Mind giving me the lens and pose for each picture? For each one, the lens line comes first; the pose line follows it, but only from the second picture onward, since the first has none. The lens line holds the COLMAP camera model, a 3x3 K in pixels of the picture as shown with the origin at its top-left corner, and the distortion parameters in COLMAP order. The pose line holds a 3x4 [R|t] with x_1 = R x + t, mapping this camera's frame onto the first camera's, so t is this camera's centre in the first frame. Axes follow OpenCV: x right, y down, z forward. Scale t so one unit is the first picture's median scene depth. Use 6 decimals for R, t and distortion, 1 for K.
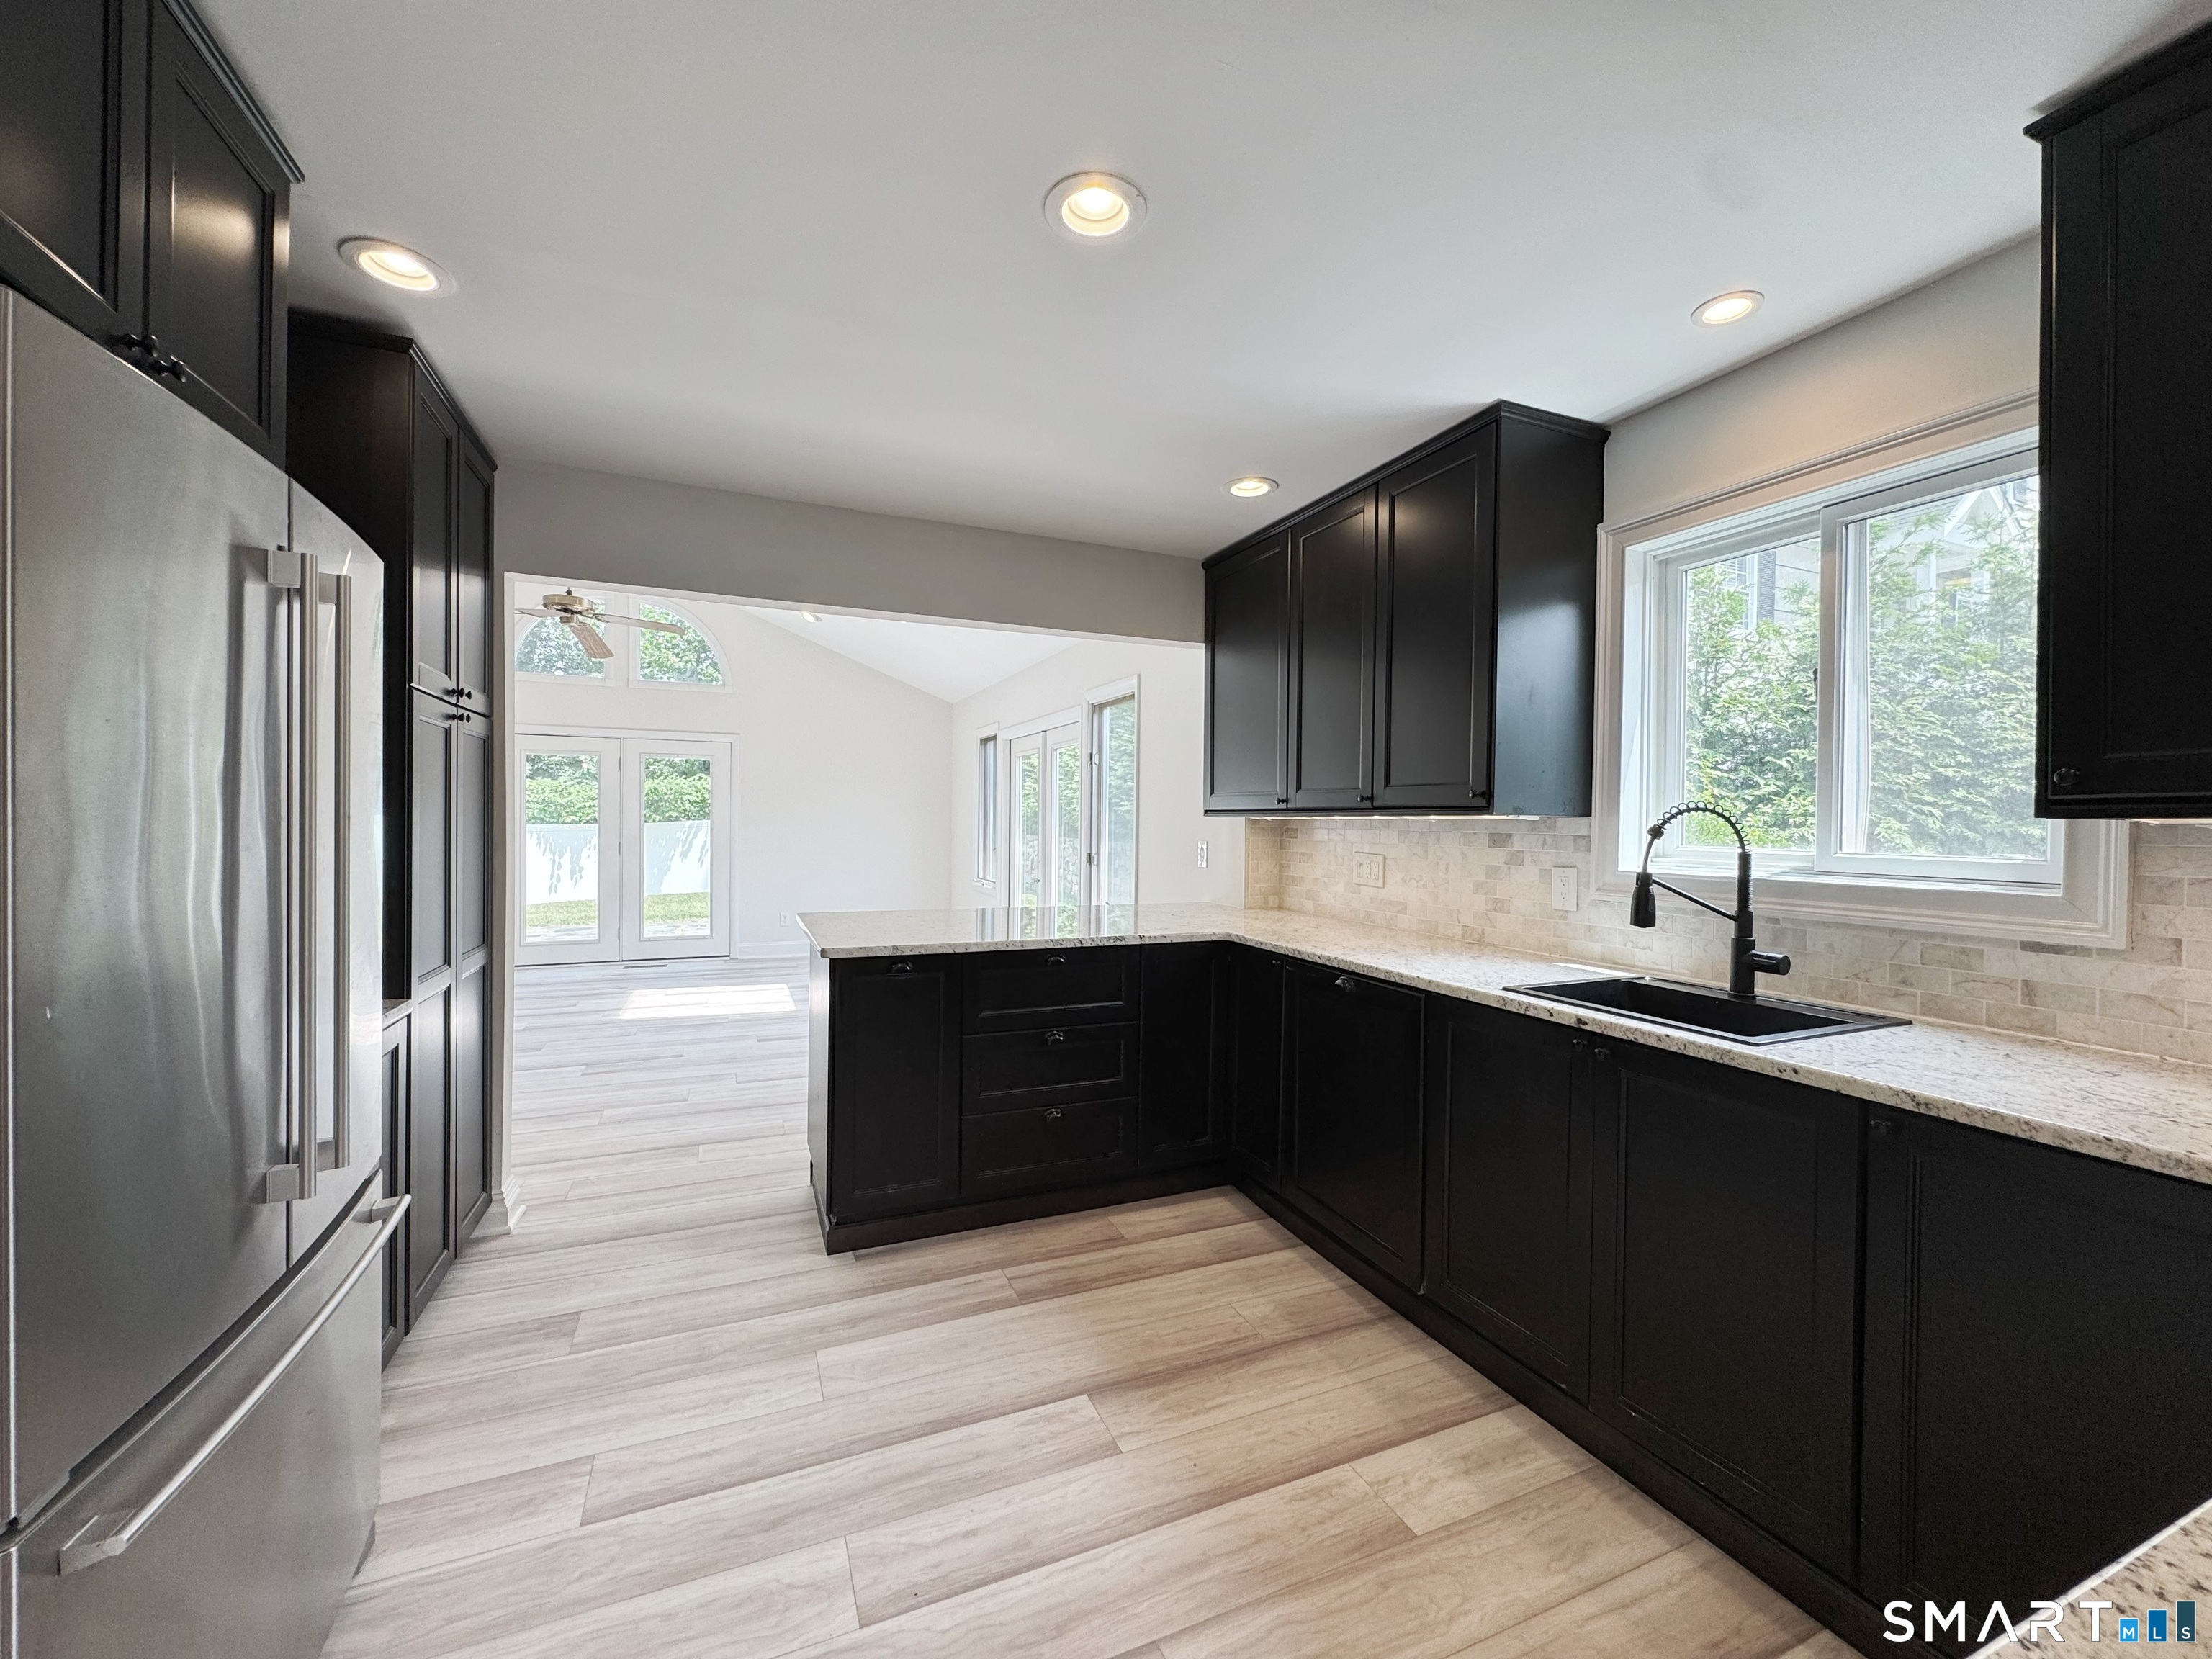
lens RADIAL K [[885.8, 0, 1104.9], [0, 885.8, 834.9], [0, 0, 1]] dist [-0.001474, -0.000617]
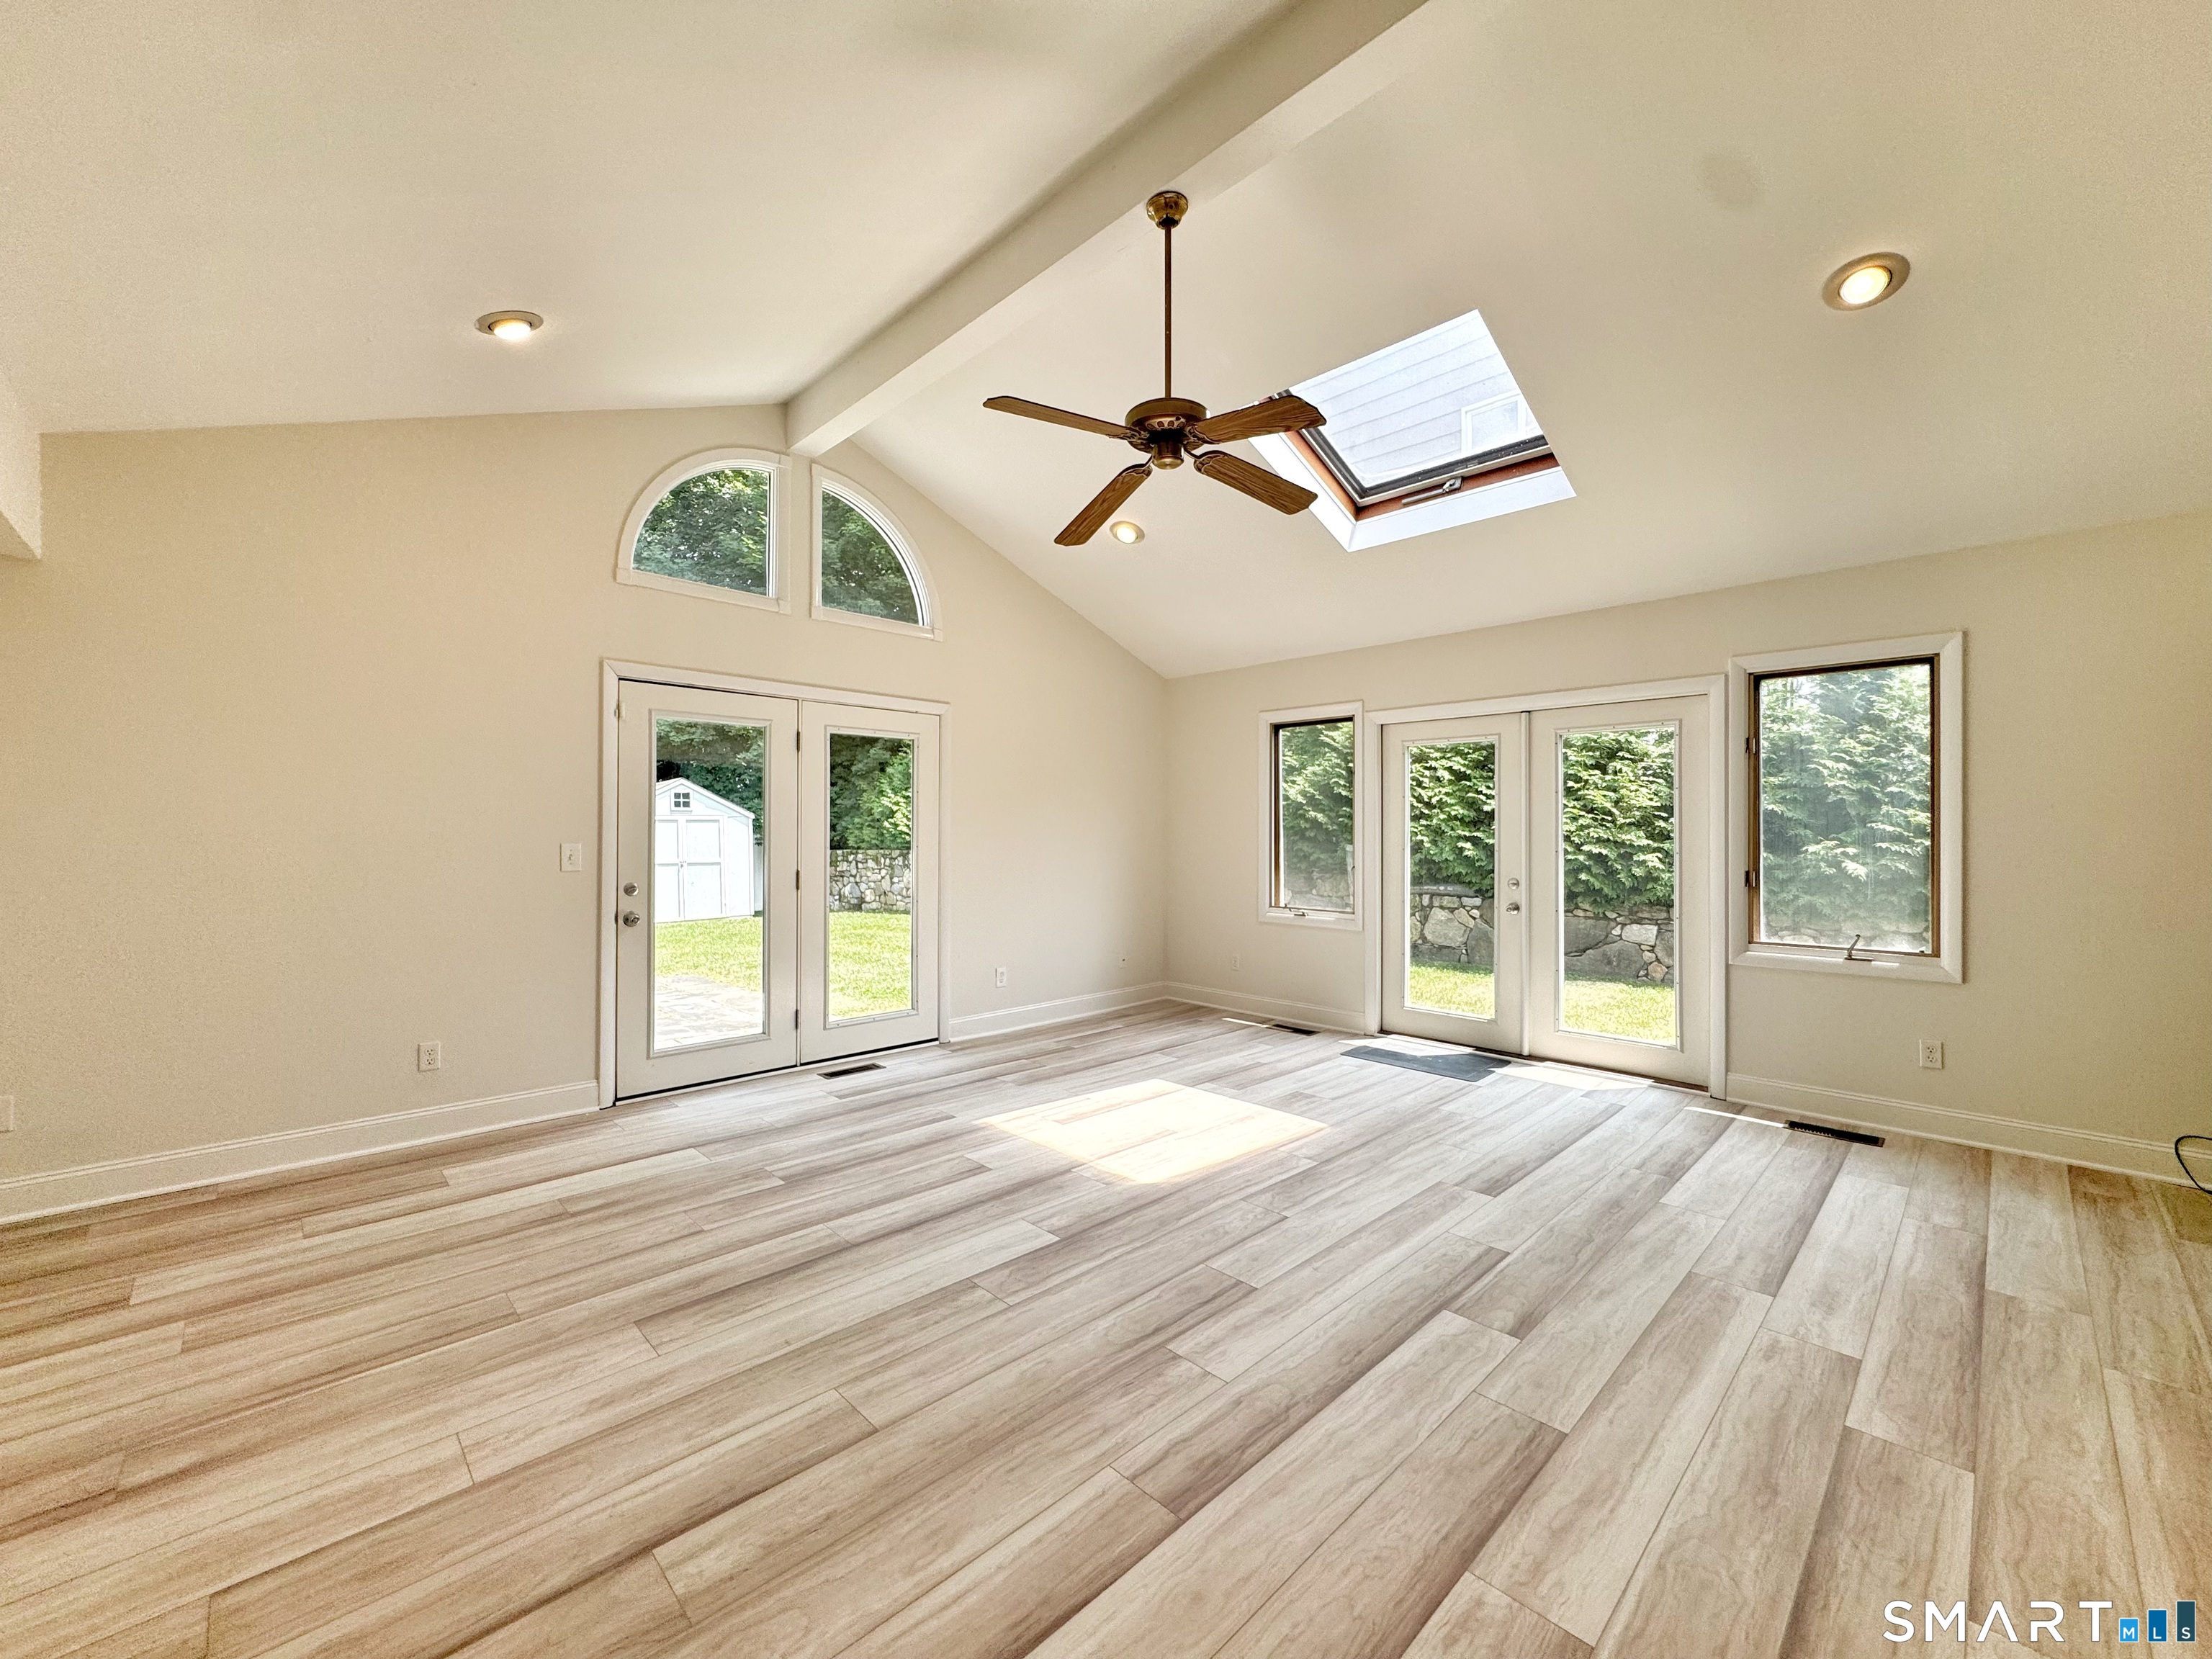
lens RADIAL K [[885.8, 0, 1106.6], [0, 885.8, 835.6], [0, 0, 1]] dist [-0.001474, -0.000617]
pose [[0.936206, -0.022200, 0.350749, -1.003212], [0.022352, 0.999744, 0.003617, -0.030496], [-0.350740, 0.004454, 0.936462, 0.603567]]
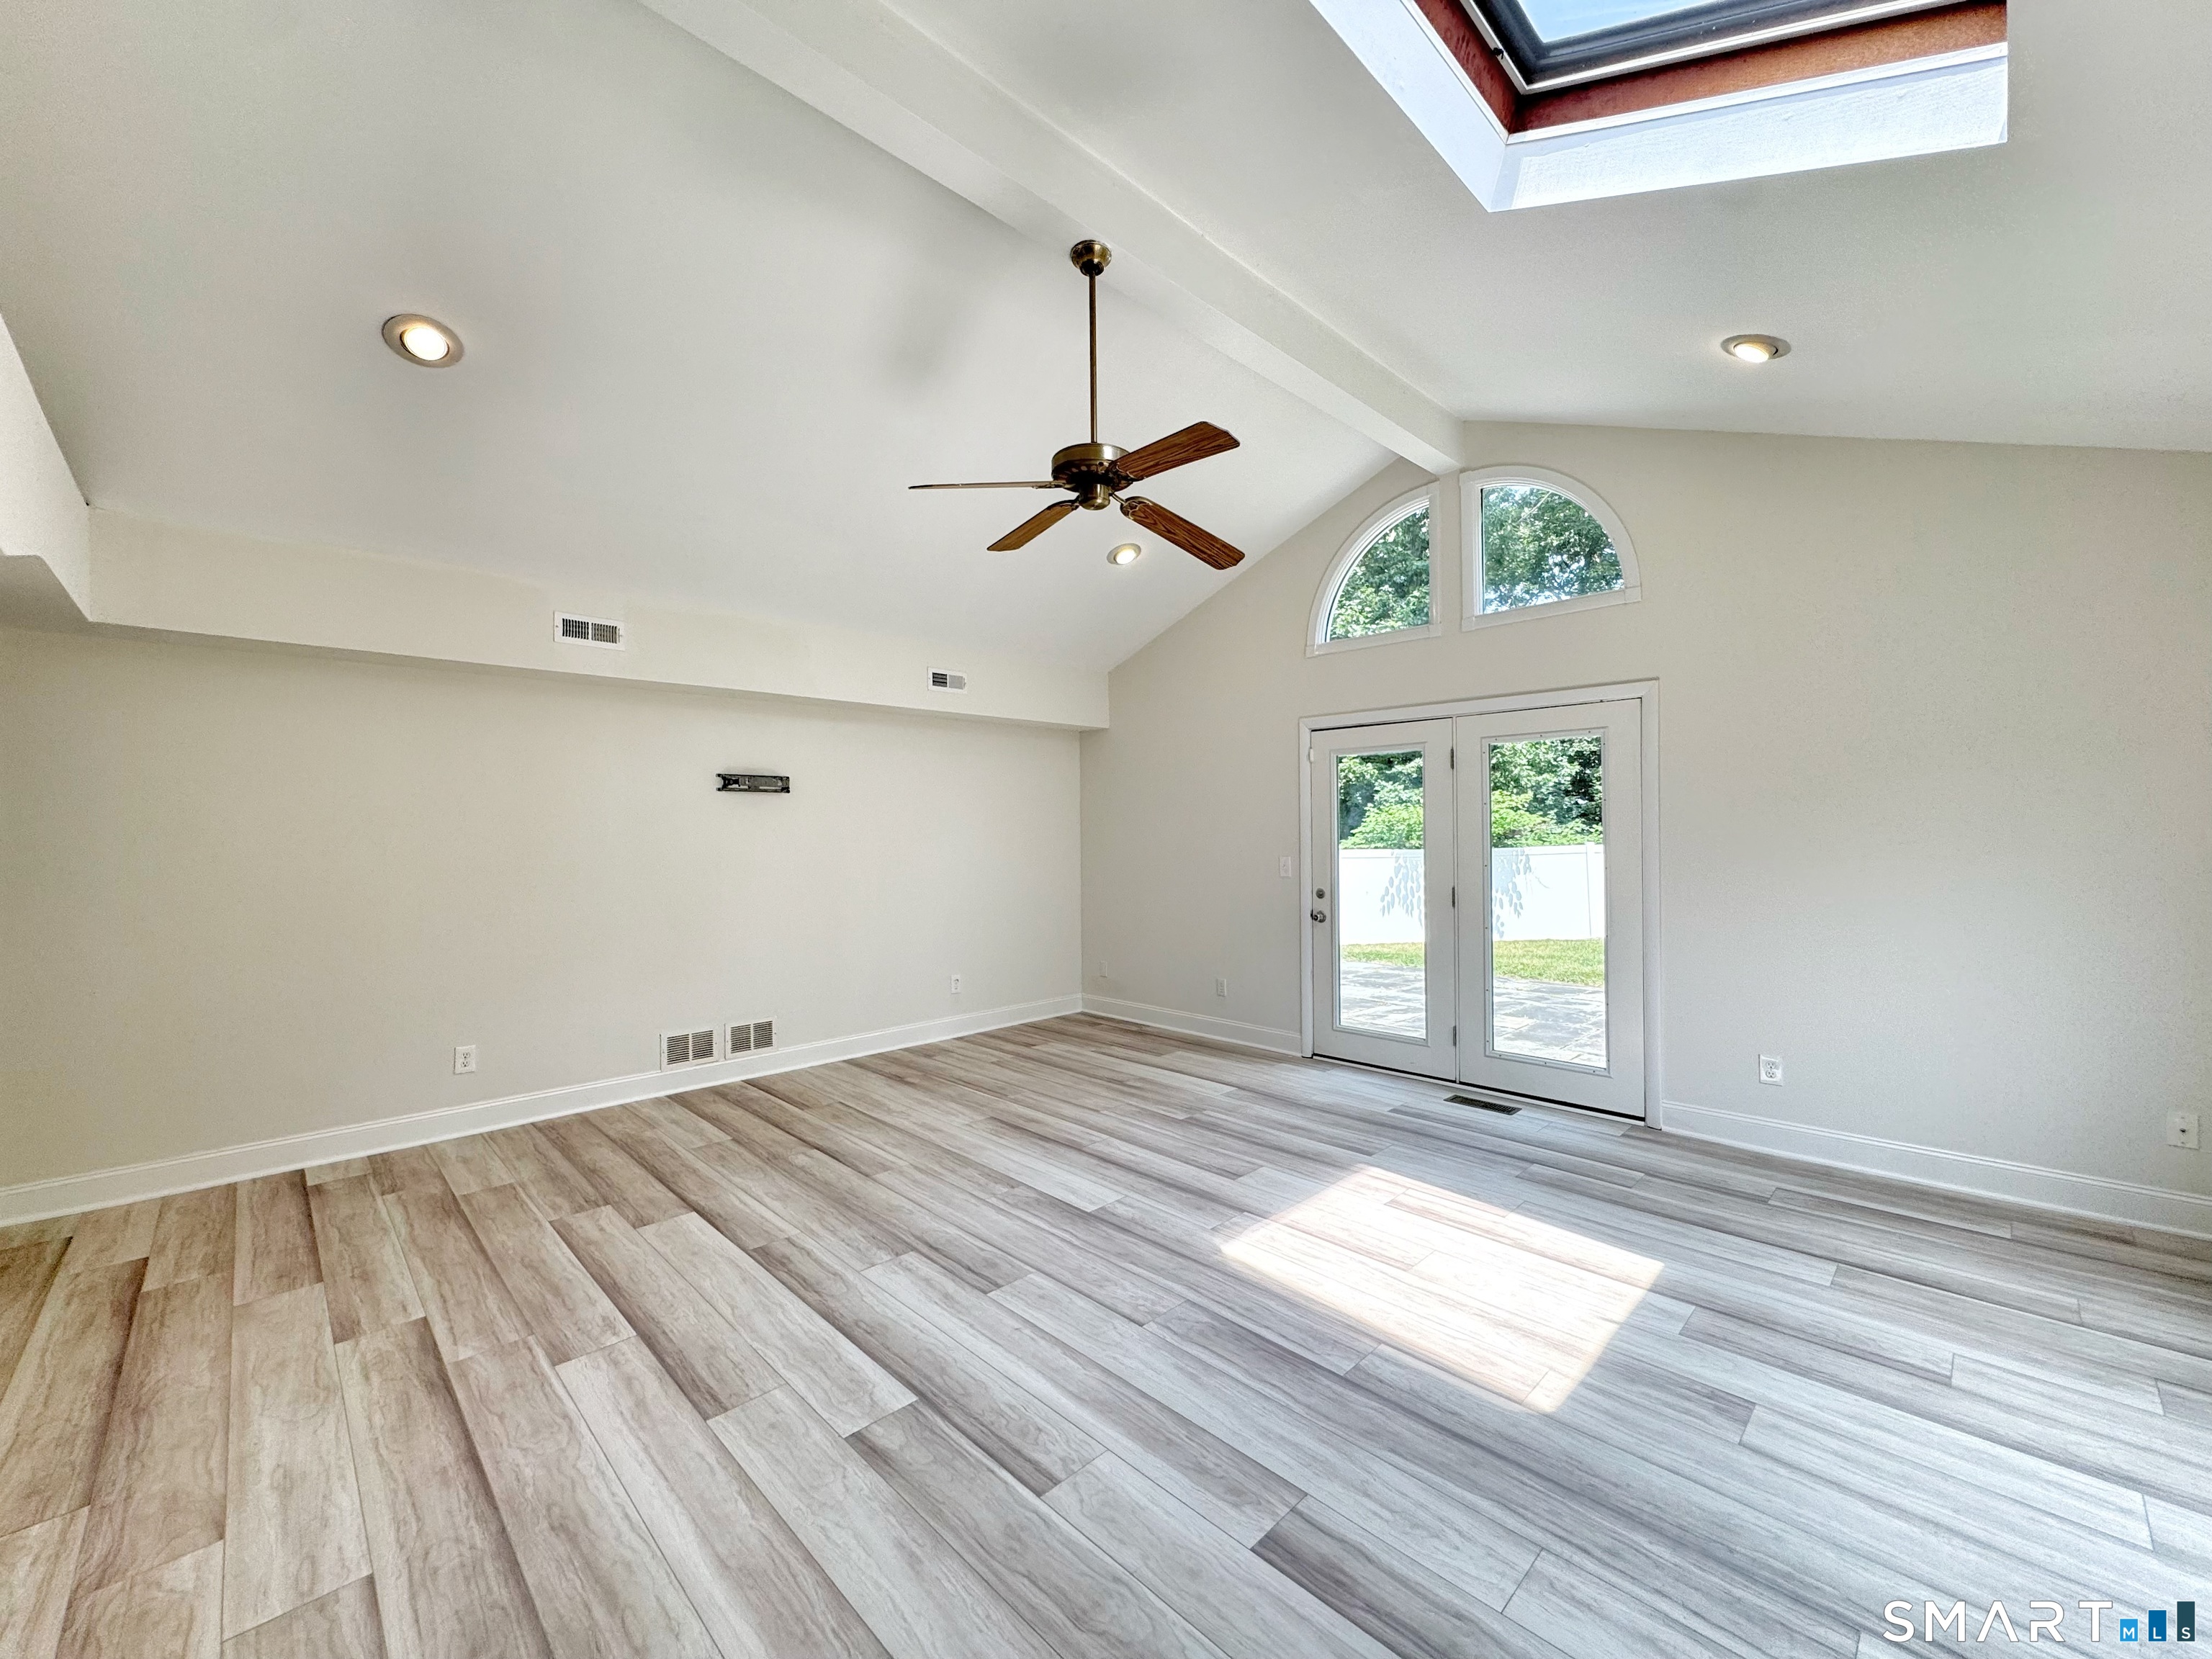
lens RADIAL K [[885.8, 0, 1103.3], [0, 885.8, 821.7], [0, 0, 1]] dist [-0.001474, -0.000617]
pose [[0.344748, -0.039955, -0.937844, -0.093582], [0.011578, 0.999199, -0.038313, -0.036719], [0.938624, 0.002350, 0.344935, 0.972441]]
